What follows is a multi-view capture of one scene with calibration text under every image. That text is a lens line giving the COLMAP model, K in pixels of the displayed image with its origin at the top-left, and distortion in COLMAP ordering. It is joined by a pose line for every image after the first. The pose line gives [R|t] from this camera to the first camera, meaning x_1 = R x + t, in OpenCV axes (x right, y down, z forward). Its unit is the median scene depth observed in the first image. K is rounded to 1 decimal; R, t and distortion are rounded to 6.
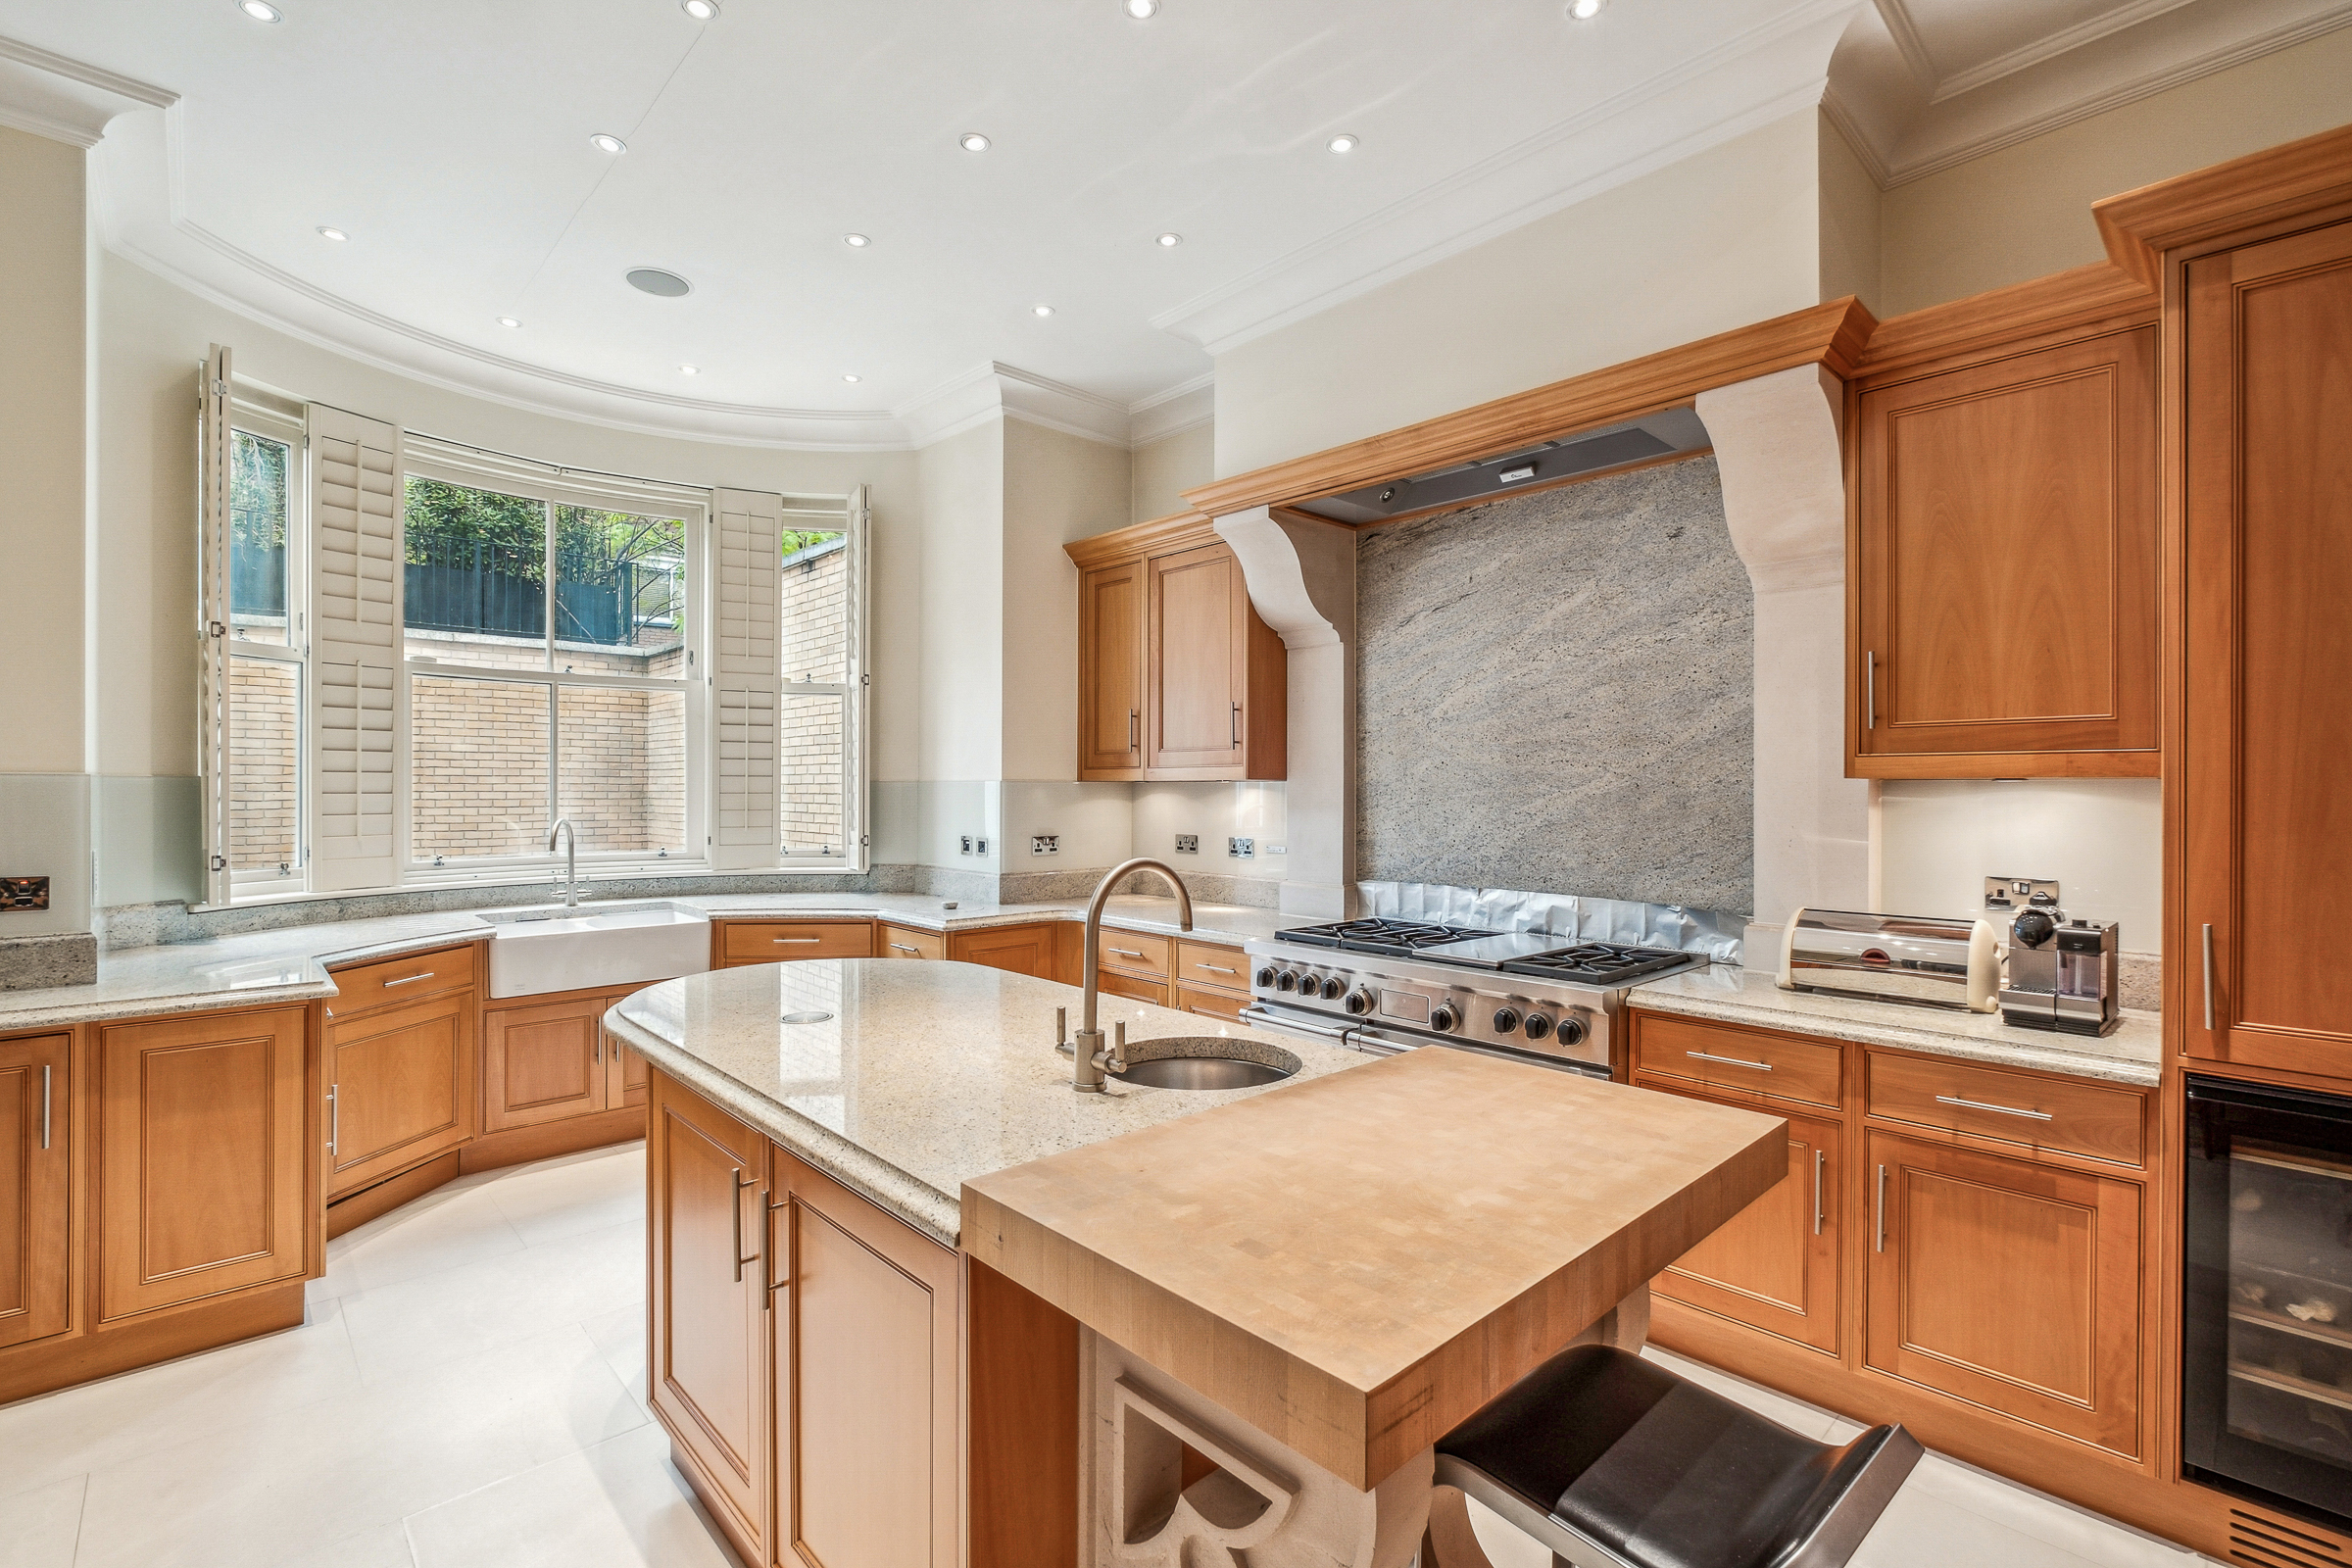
lens RADIAL K [[1040.8, 0, 1172.0], [0, 1040.8, 785.0], [0, 0, 1]] dist [-0.001955, -0.001253]
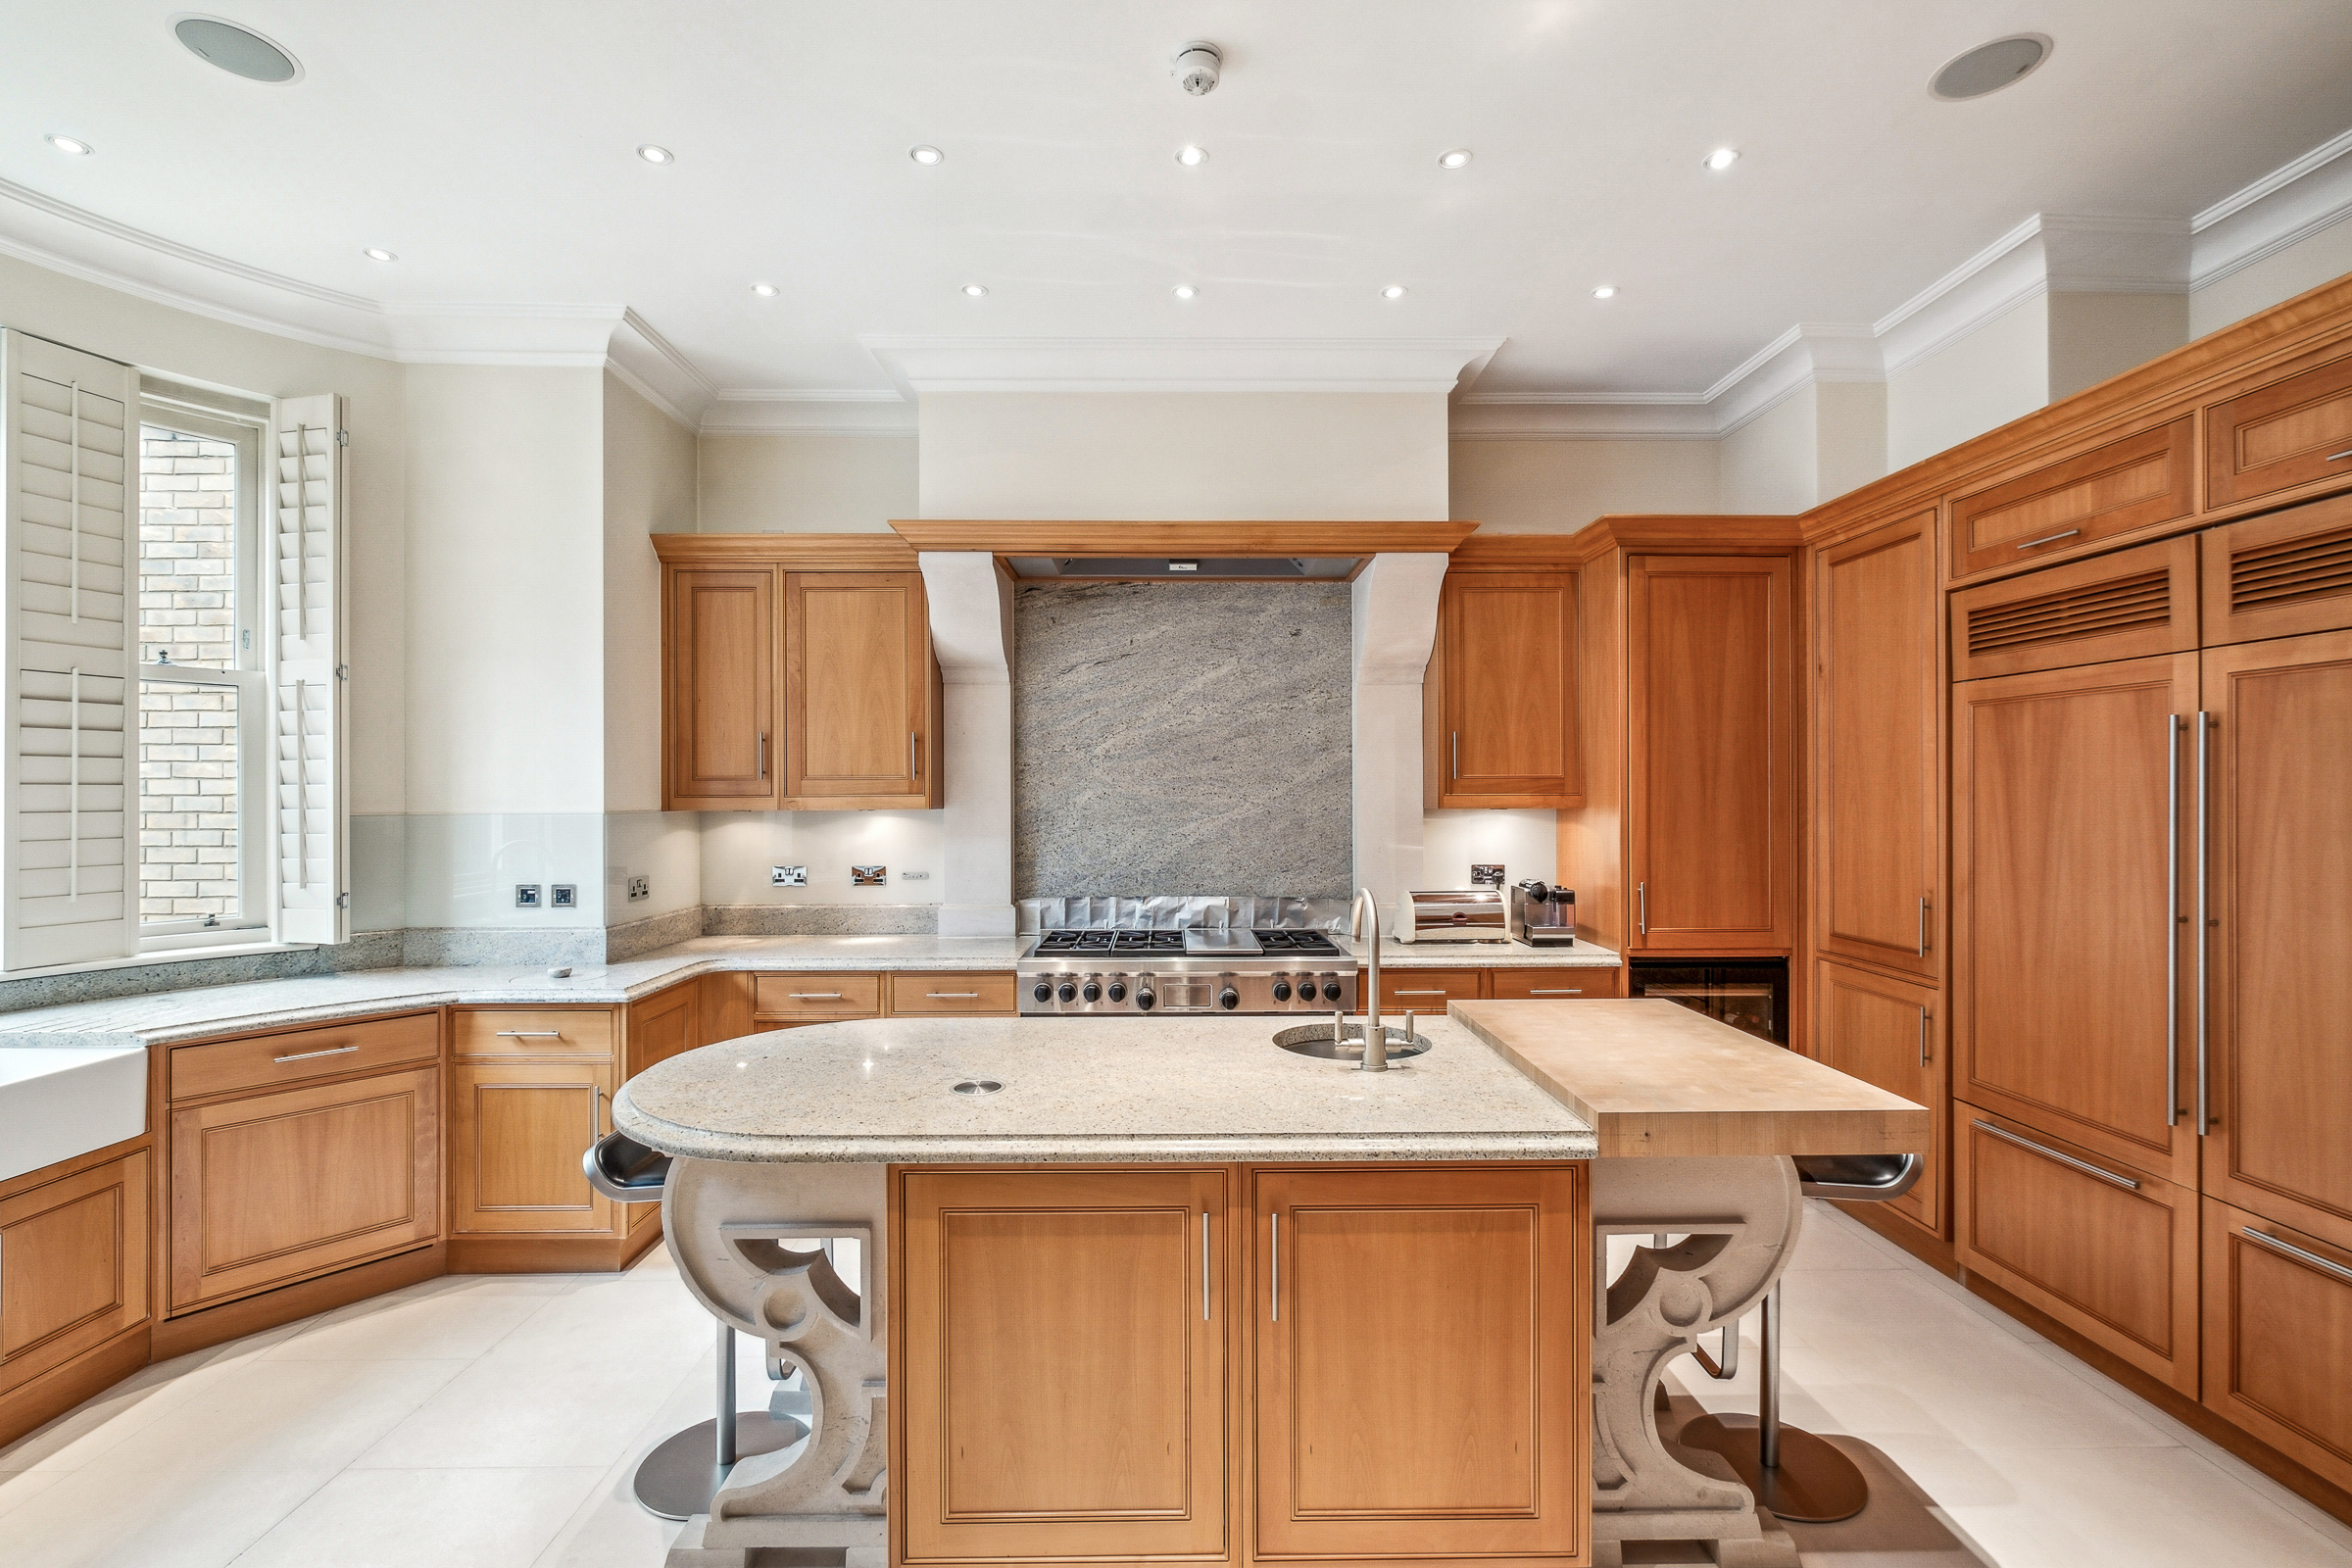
lens RADIAL K [[1040.8, 0, 1169.1], [0, 1040.8, 788.5], [0, 0, 1]] dist [-0.001955, -0.001253]
pose [[0.678090, -0.003202, 0.734972, -0.571478], [0.003400, 0.999993, 0.001219, -0.028739], [-0.734971, 0.001672, 0.678096, 0.146350]]
